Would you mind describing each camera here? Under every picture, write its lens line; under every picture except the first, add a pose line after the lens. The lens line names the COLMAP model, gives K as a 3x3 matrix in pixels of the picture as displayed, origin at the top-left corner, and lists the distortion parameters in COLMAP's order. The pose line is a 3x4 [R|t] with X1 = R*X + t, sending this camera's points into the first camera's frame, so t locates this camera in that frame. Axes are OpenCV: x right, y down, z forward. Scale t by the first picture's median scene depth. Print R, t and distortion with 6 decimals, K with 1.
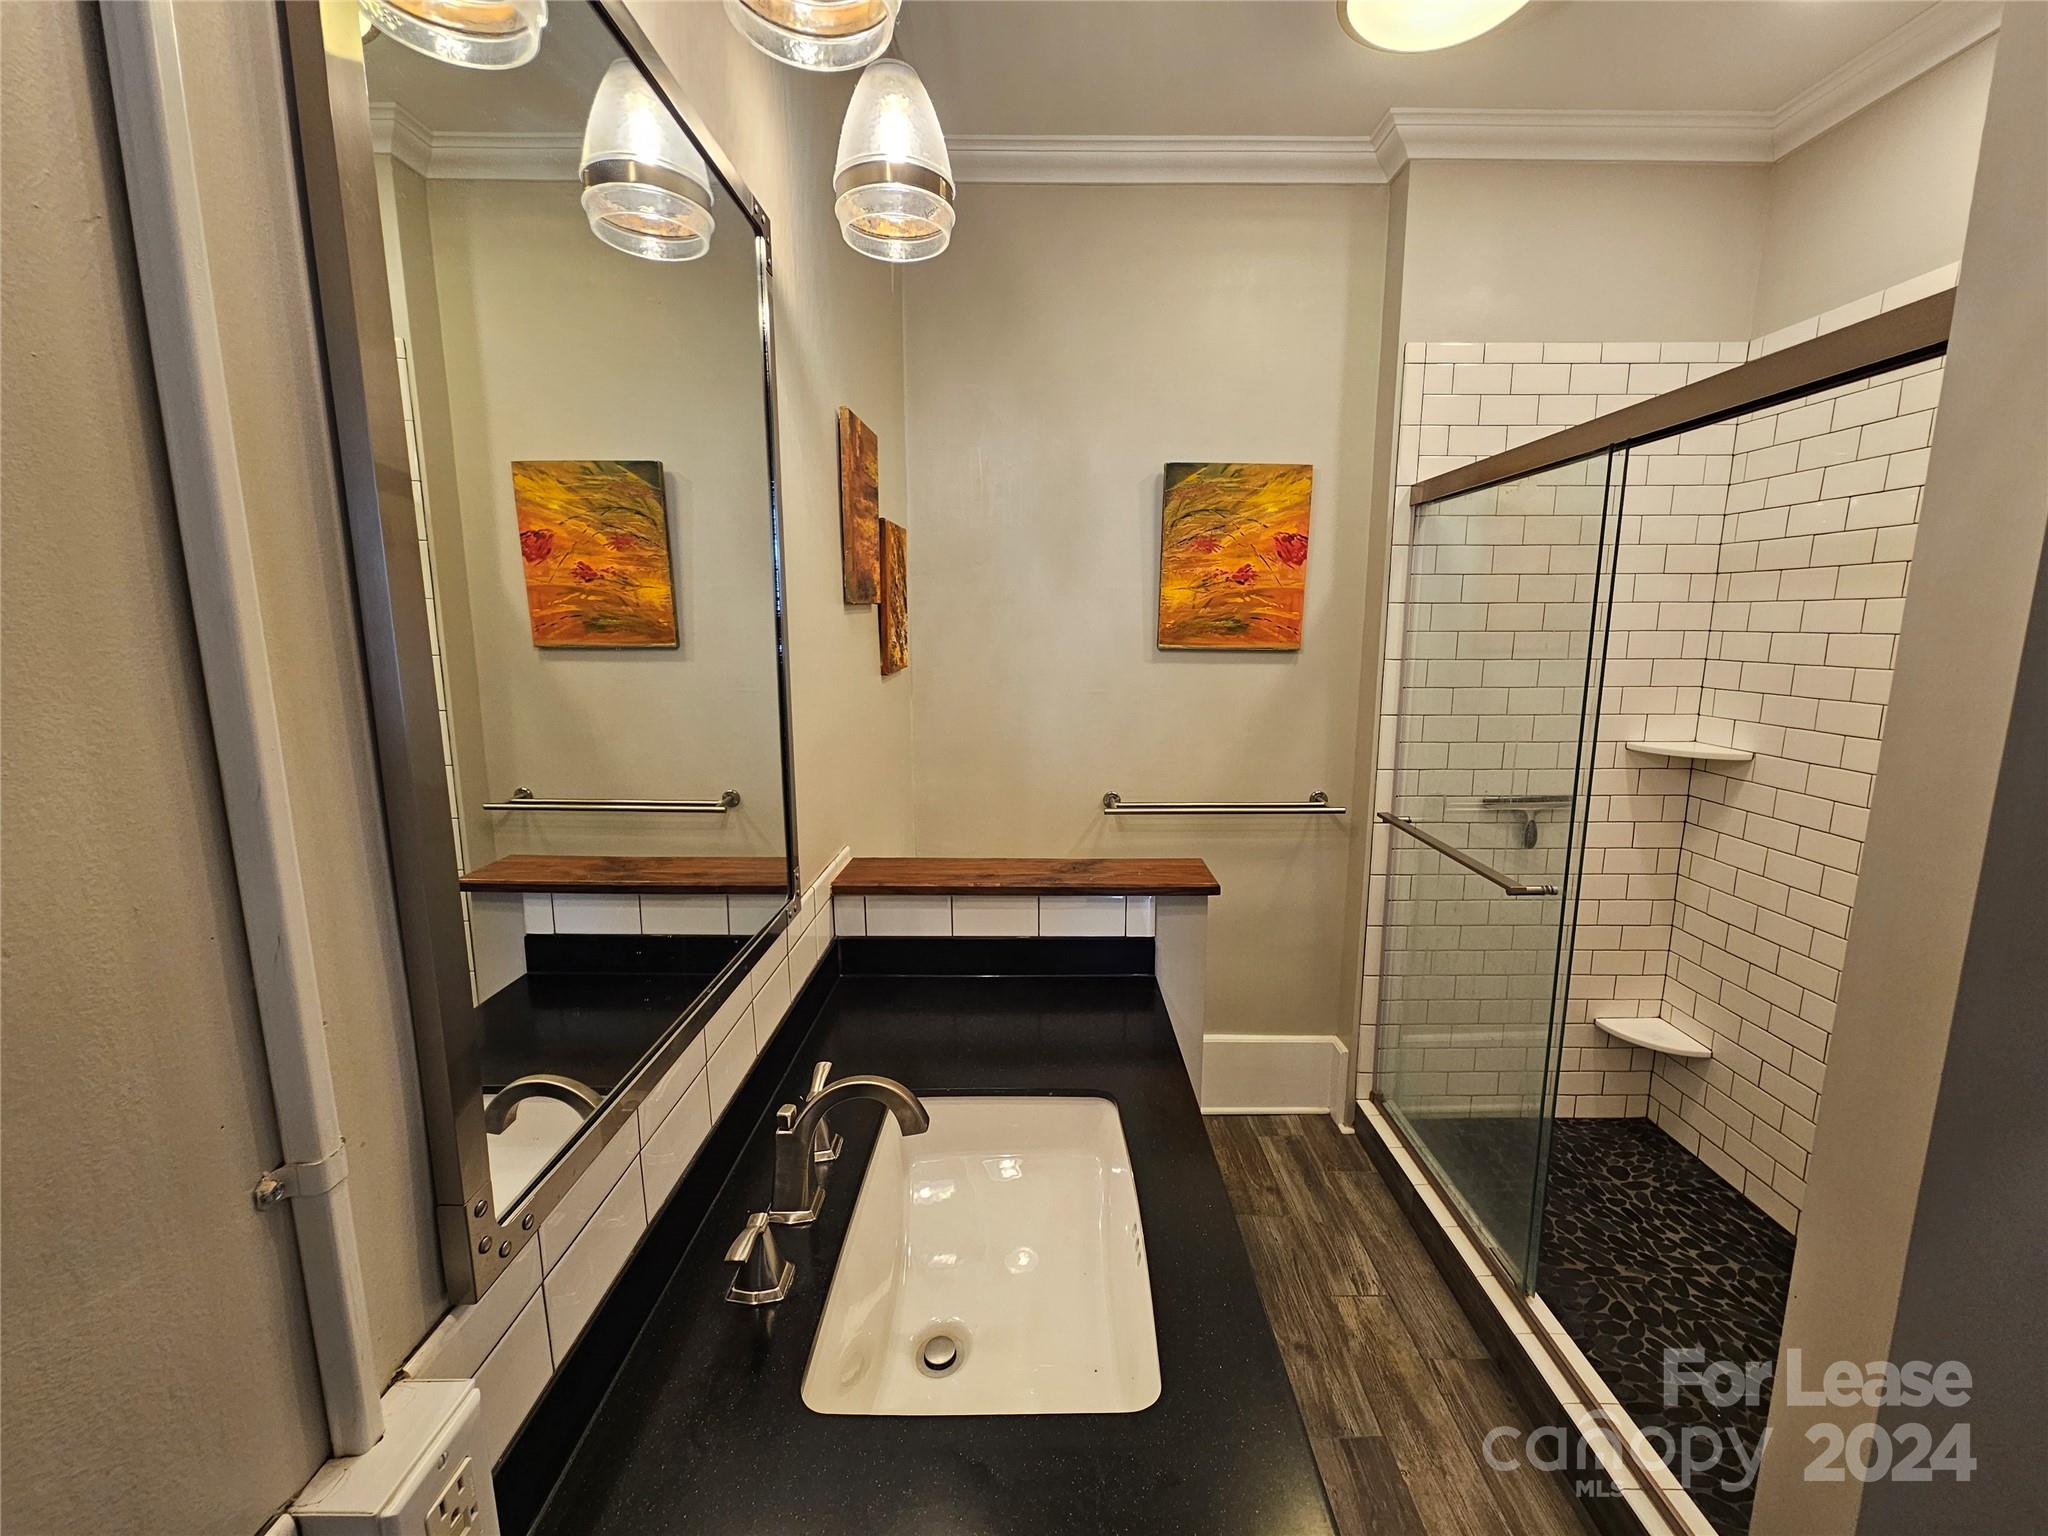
lens RADIAL K [[842.1, 0, 1040.8], [0, 842.1, 769.5], [0, 0, 1]] dist [0.002615, -0.000638]
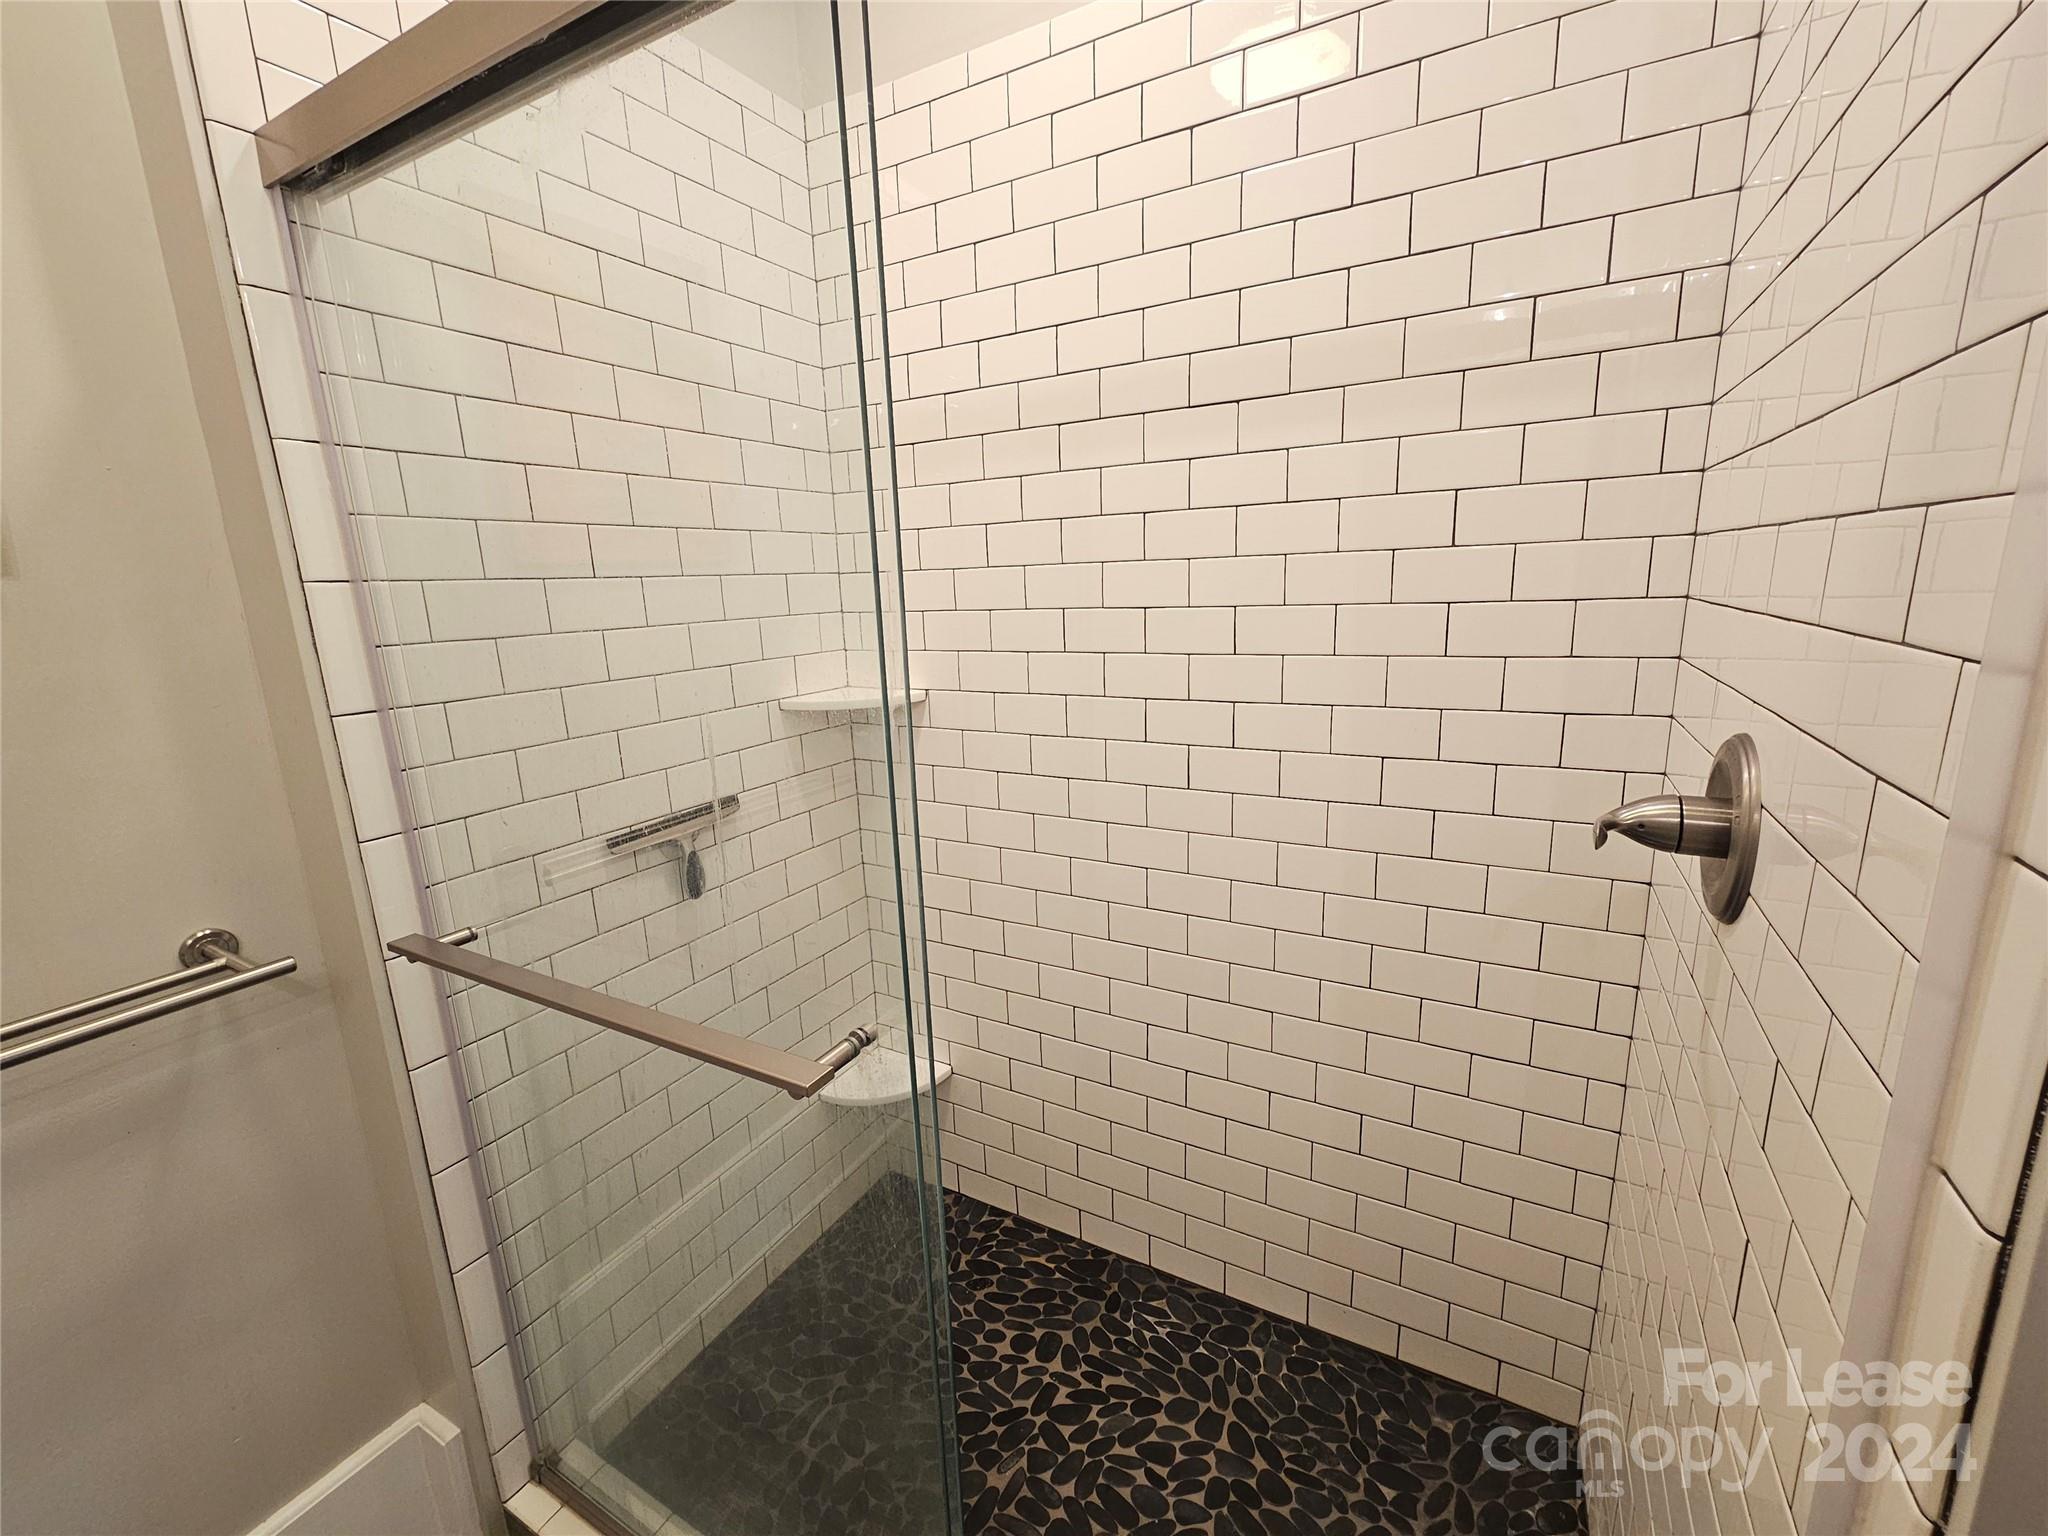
lens RADIAL K [[842.1, 0, 1039.7], [0, 842.1, 761.3], [0, 0, 1]] dist [0.002615, -0.000638]
pose [[0.482073, -0.199256, 0.853172, 0.208275], [0.183372, 0.975174, 0.124138, -0.029731], [-0.856726, 0.096604, 0.506643, 0.482756]]
